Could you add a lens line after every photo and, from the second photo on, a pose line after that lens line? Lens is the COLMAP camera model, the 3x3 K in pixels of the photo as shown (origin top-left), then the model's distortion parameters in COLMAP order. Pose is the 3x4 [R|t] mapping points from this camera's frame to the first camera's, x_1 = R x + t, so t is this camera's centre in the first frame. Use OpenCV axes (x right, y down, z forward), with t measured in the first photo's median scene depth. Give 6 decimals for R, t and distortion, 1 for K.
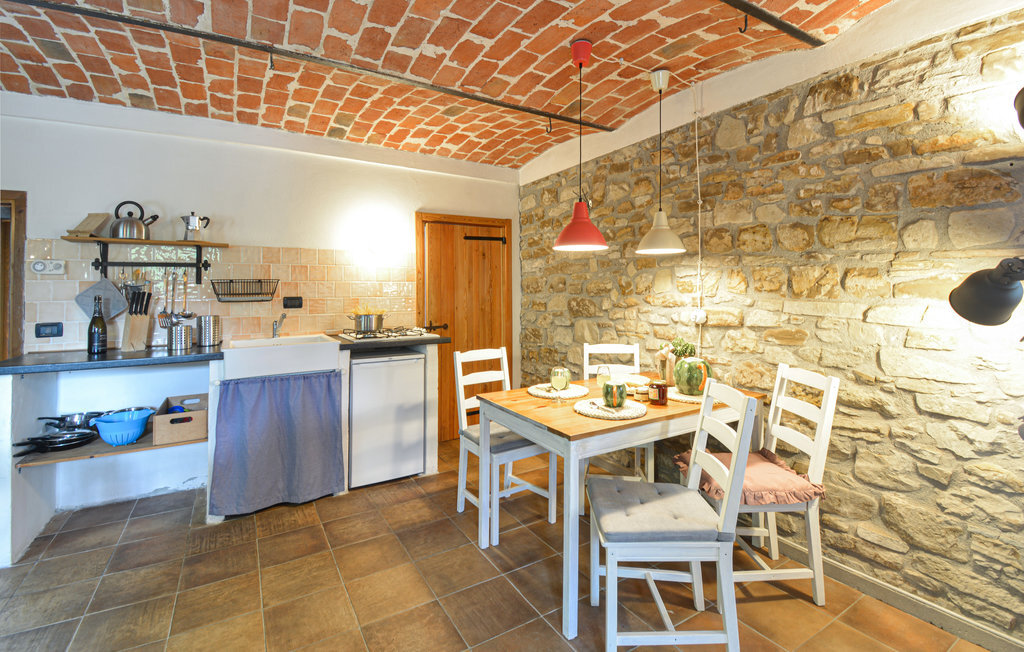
lens RADIAL K [[477.2, 0, 509.3], [0, 477.2, 294.7], [0, 0, 1]] dist [0.022241, -0.030160]
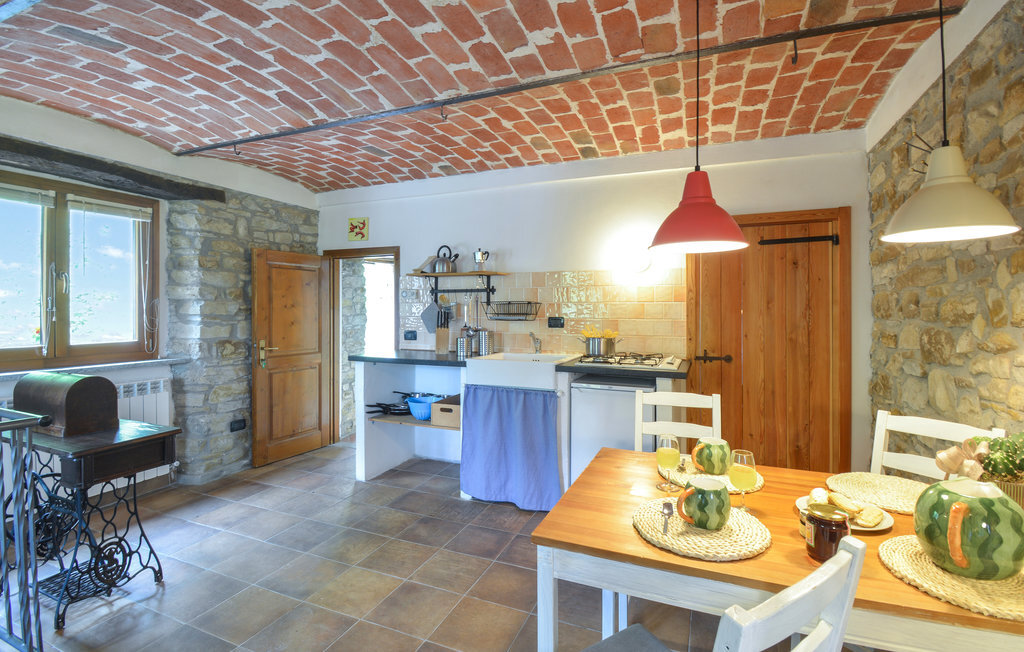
lens RADIAL K [[461.1, 0, 504.9], [0, 461.1, 313.2], [0, 0, 1]] dist [0.023696, -0.027767]
pose [[0.578305, 0.013801, -0.815704, 0.344968], [-0.014305, 0.999875, 0.006775, -0.009844], [0.815696, 0.007751, 0.578430, 0.326016]]
